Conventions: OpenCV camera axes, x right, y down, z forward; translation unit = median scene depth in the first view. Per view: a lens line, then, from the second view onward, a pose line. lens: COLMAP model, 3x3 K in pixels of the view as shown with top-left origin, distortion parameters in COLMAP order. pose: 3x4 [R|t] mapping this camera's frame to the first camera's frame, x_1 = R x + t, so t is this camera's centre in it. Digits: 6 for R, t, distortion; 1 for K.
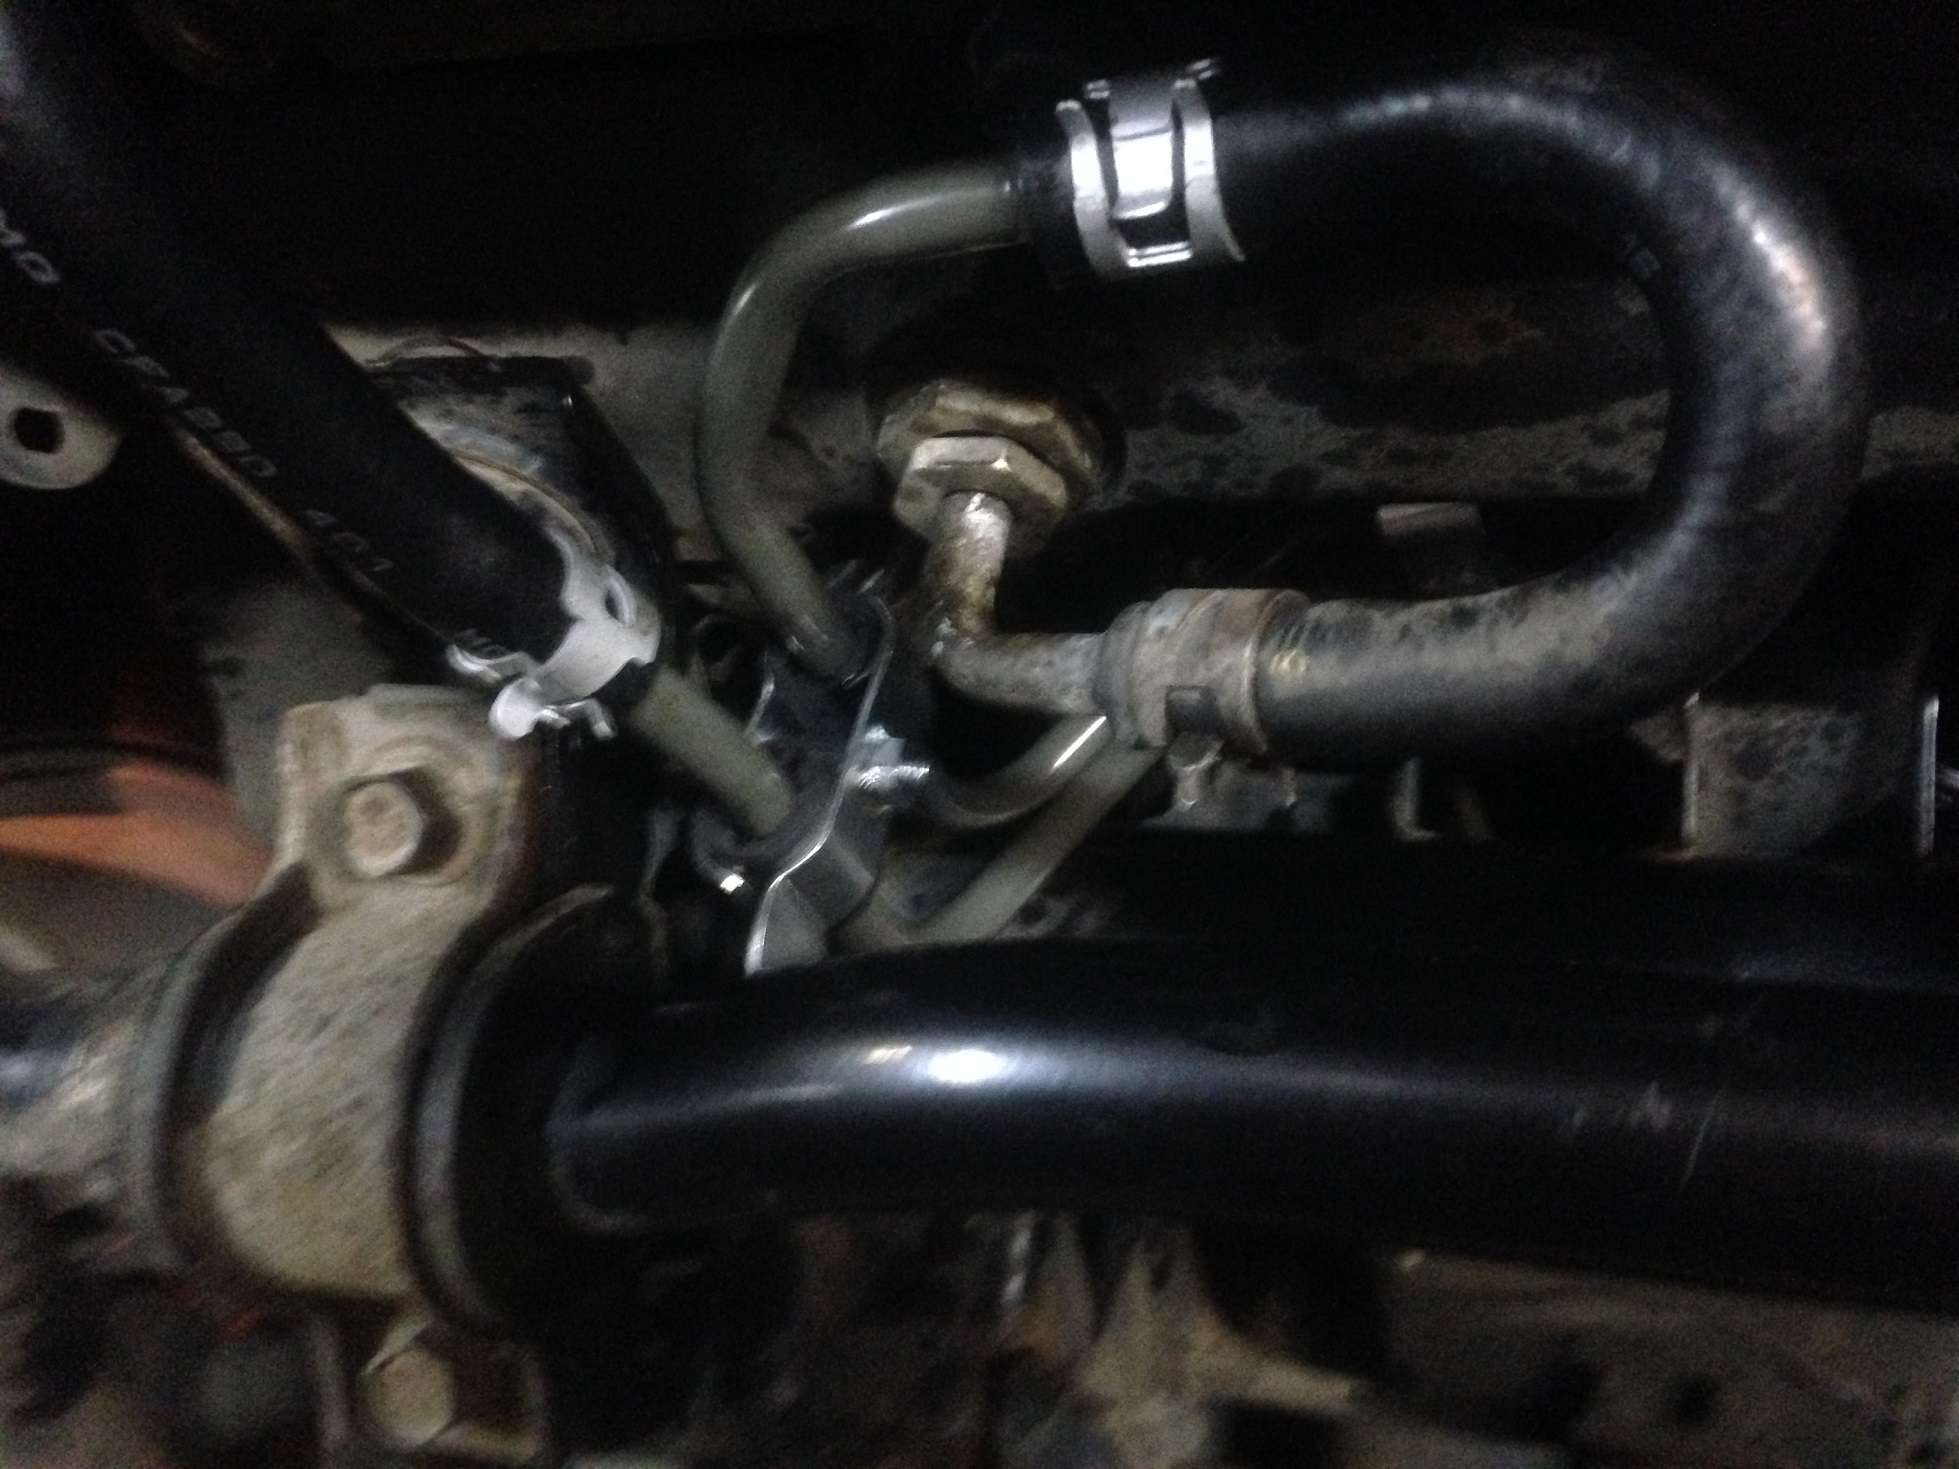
lens RADIAL K [[1892.4, 0, 979.5], [0, 1892.4, 734.5], [0, 0, 1]] dist [0.176953, -0.277183]
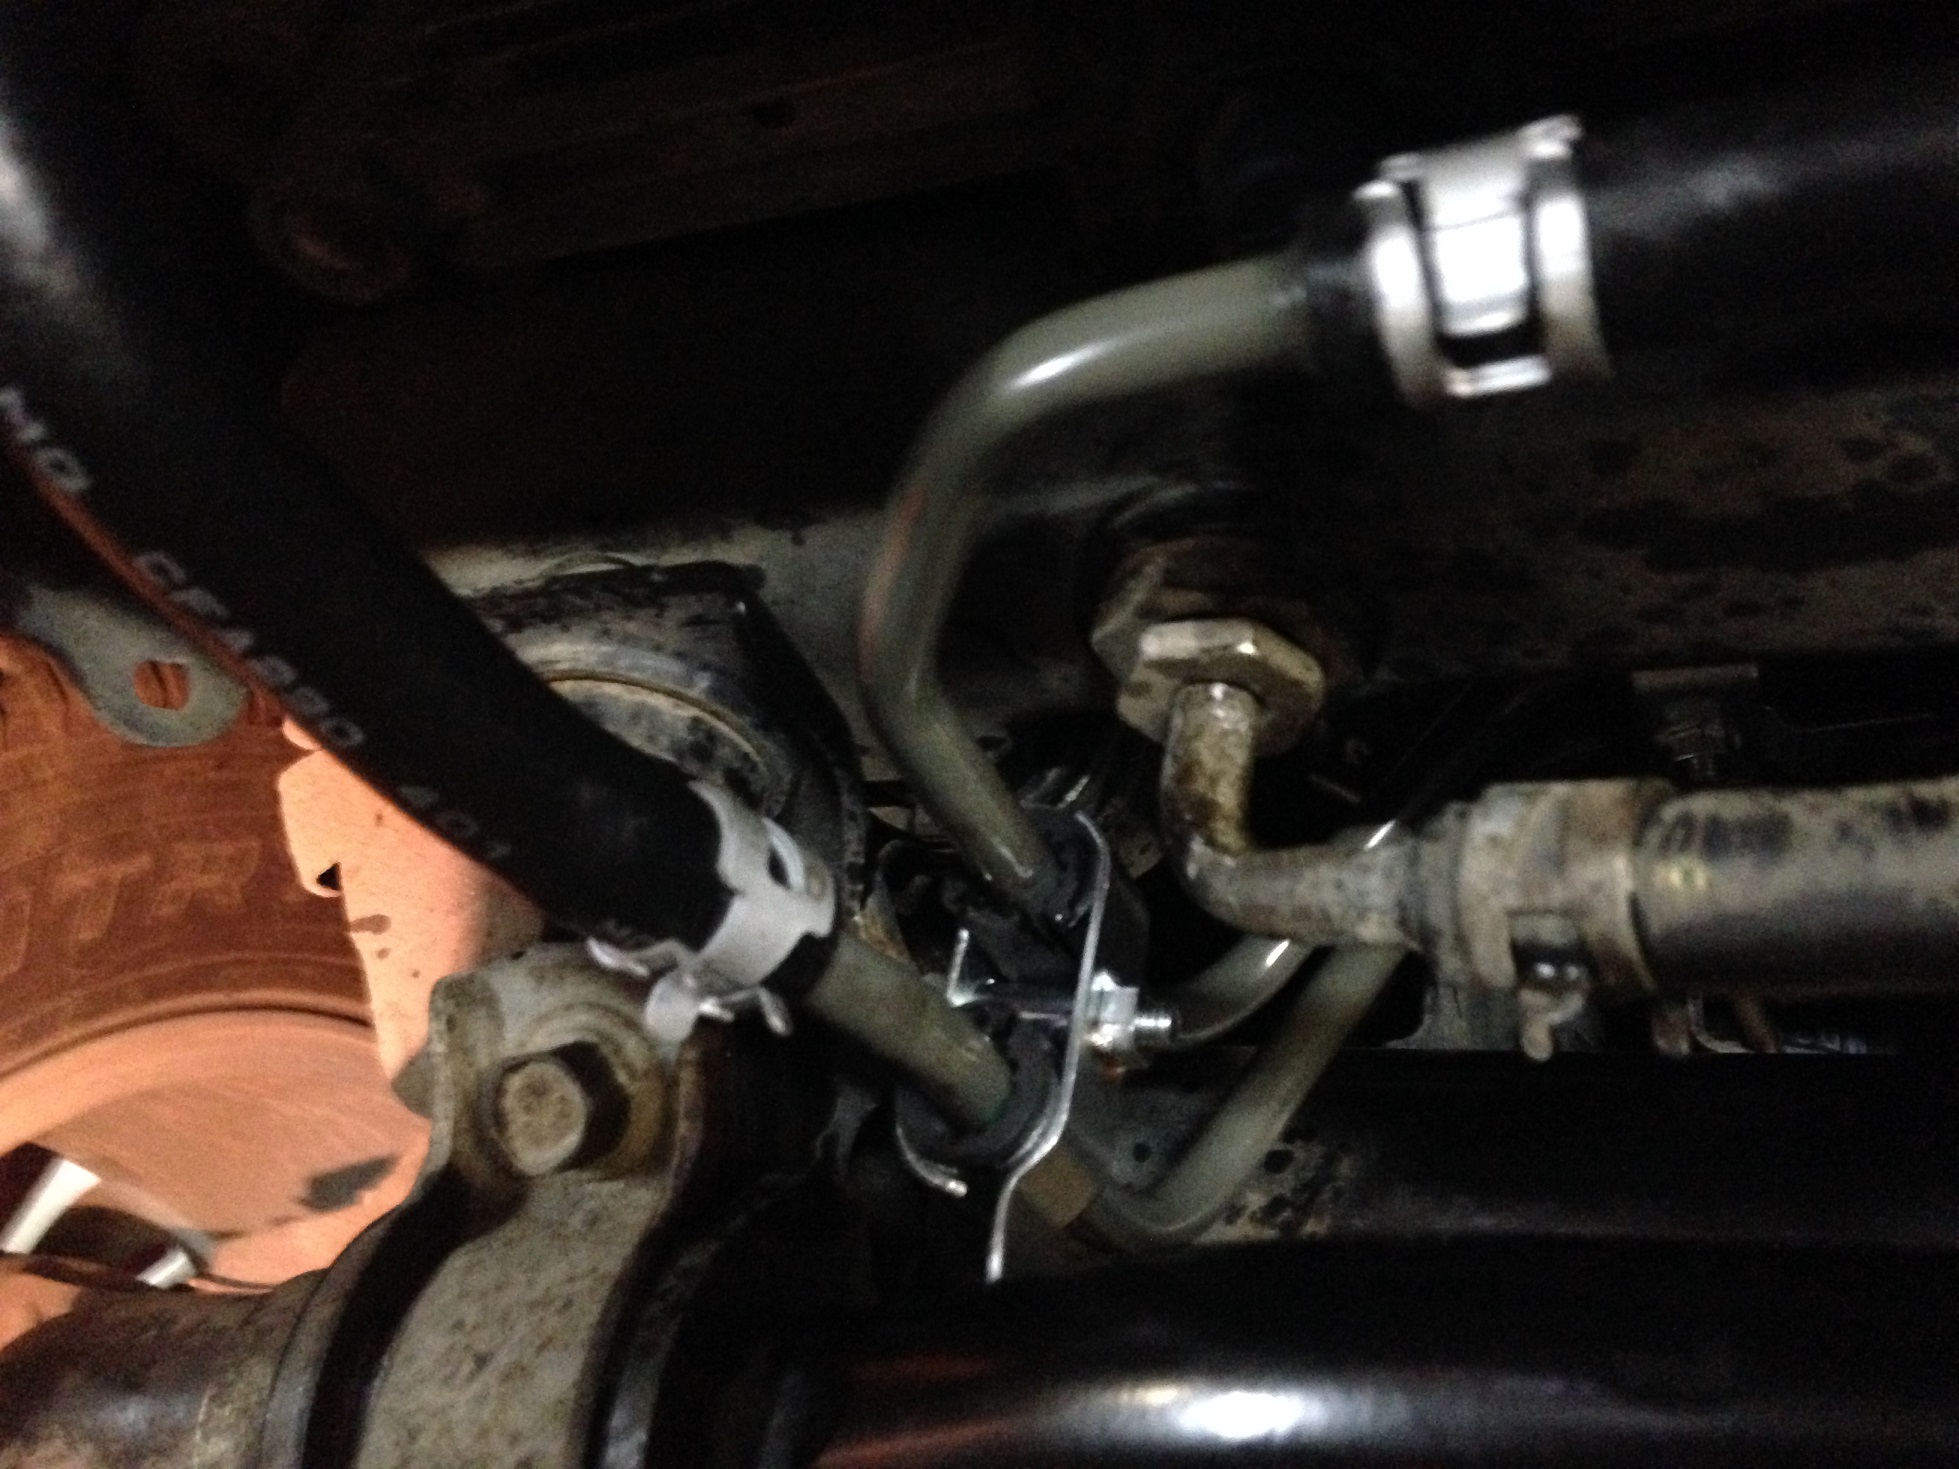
lens RADIAL K [[1889.1, 0, 974.0], [0, 1889.1, 703.9], [0, 0, 1]] dist [0.139776, -0.018900]
pose [[0.995878, -0.065076, -0.063179, -0.057745], [0.057609, 0.991860, -0.113557, -0.028121], [0.070055, 0.109449, 0.991521, 0.154883]]
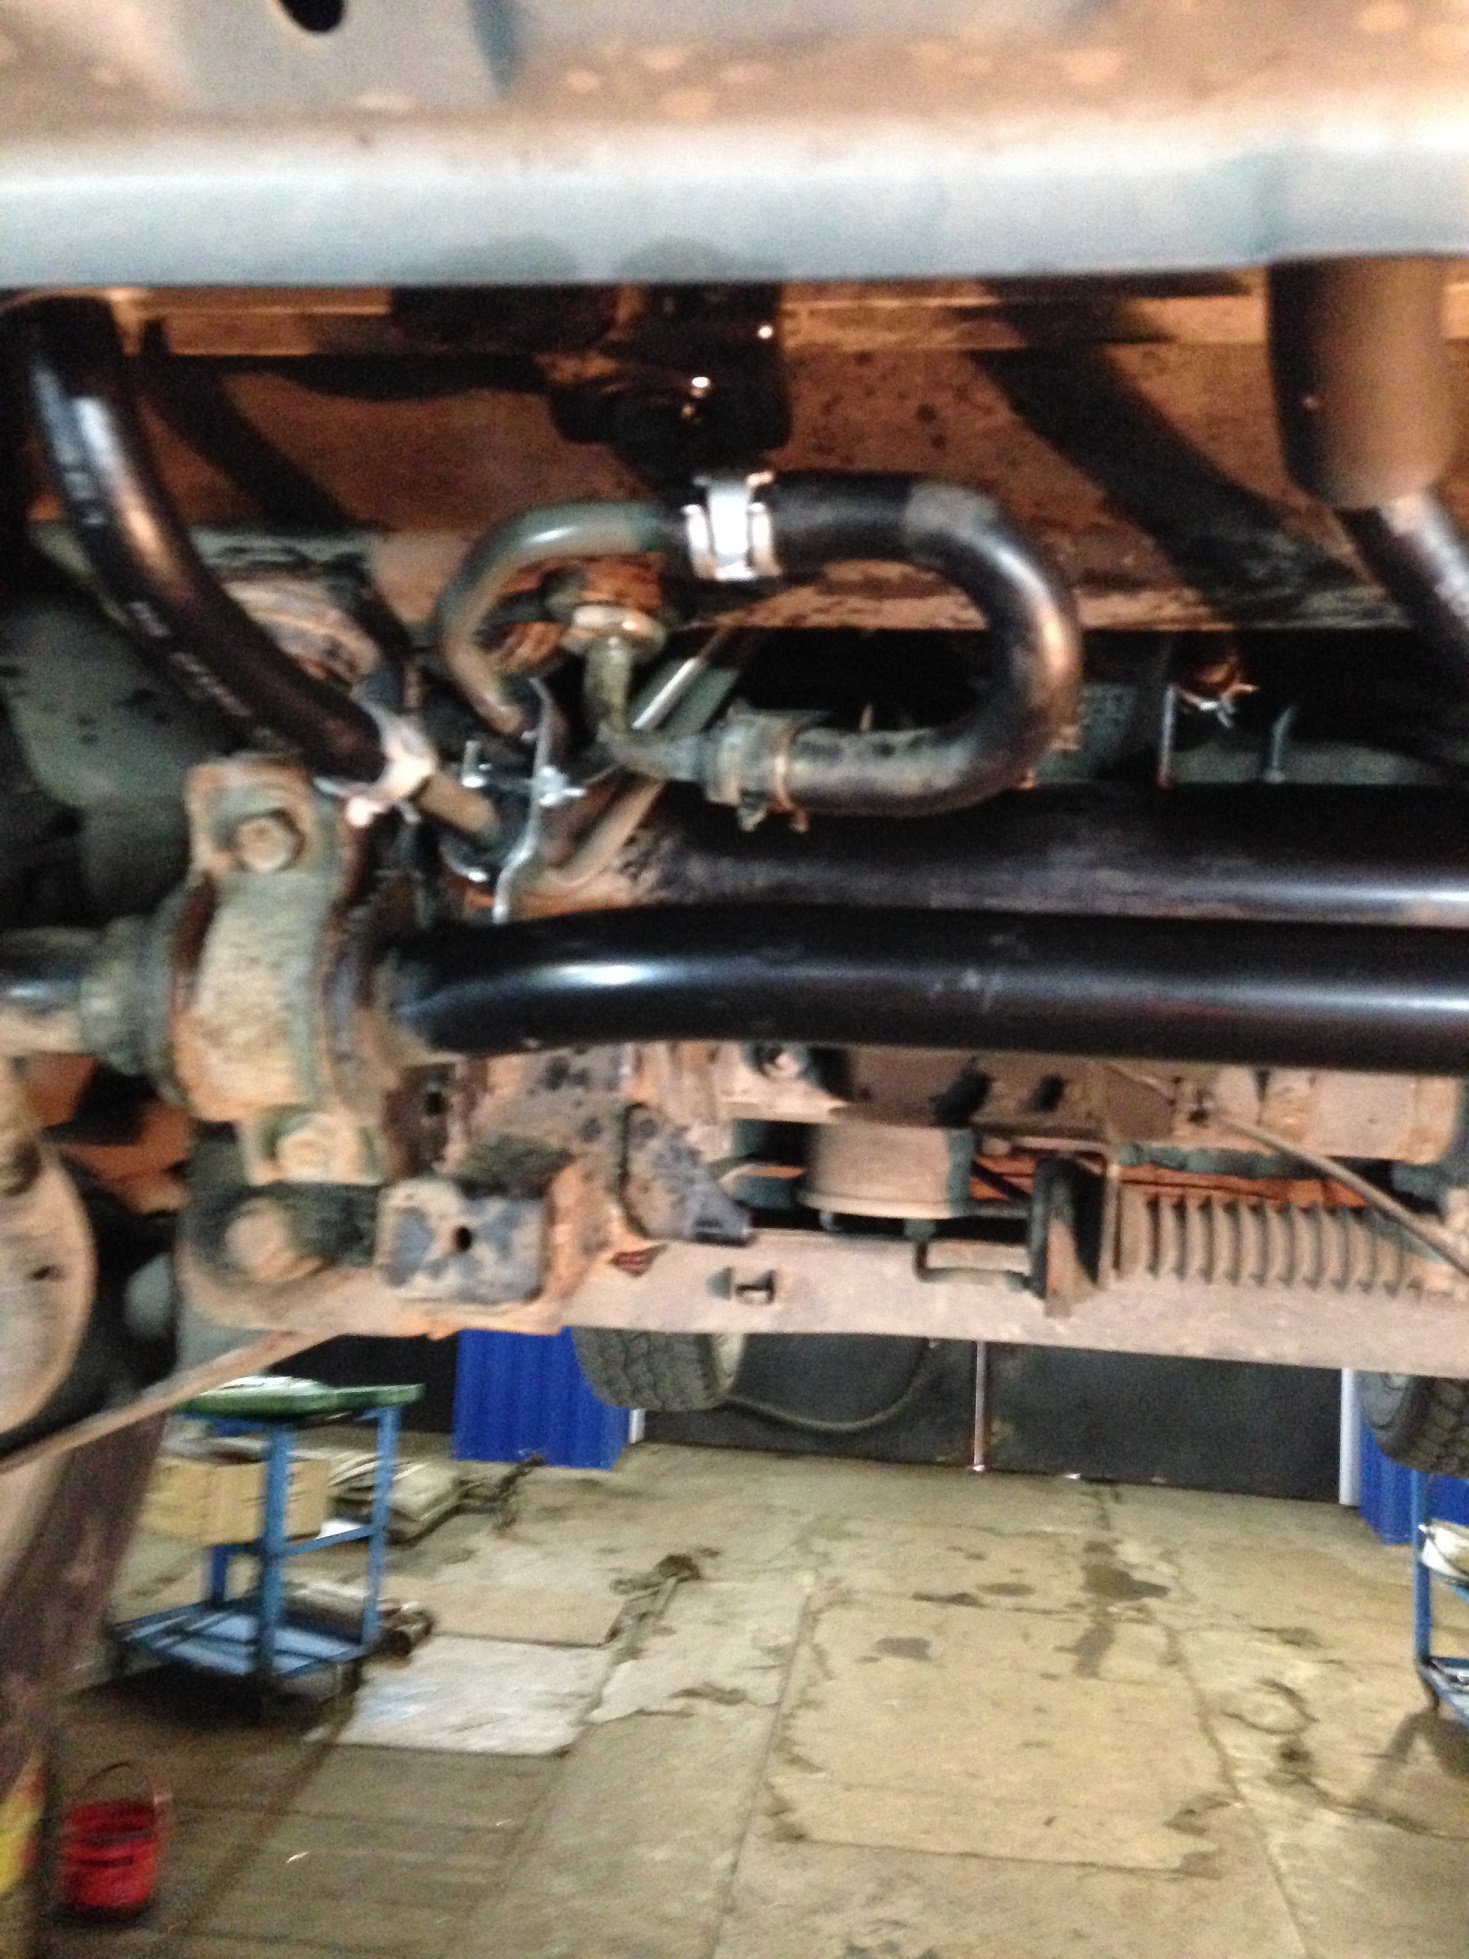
lens RADIAL K [[1840.0, 0, 734.5], [0, 1840.0, 979.5], [0, 0, 1]] dist [0.201967, -0.365540]
pose [[0.988417, -0.066644, 0.136350, -0.141328], [0.029970, 0.966446, 0.255114, -0.252292], [-0.148776, -0.248073, 0.957249, -0.685195]]
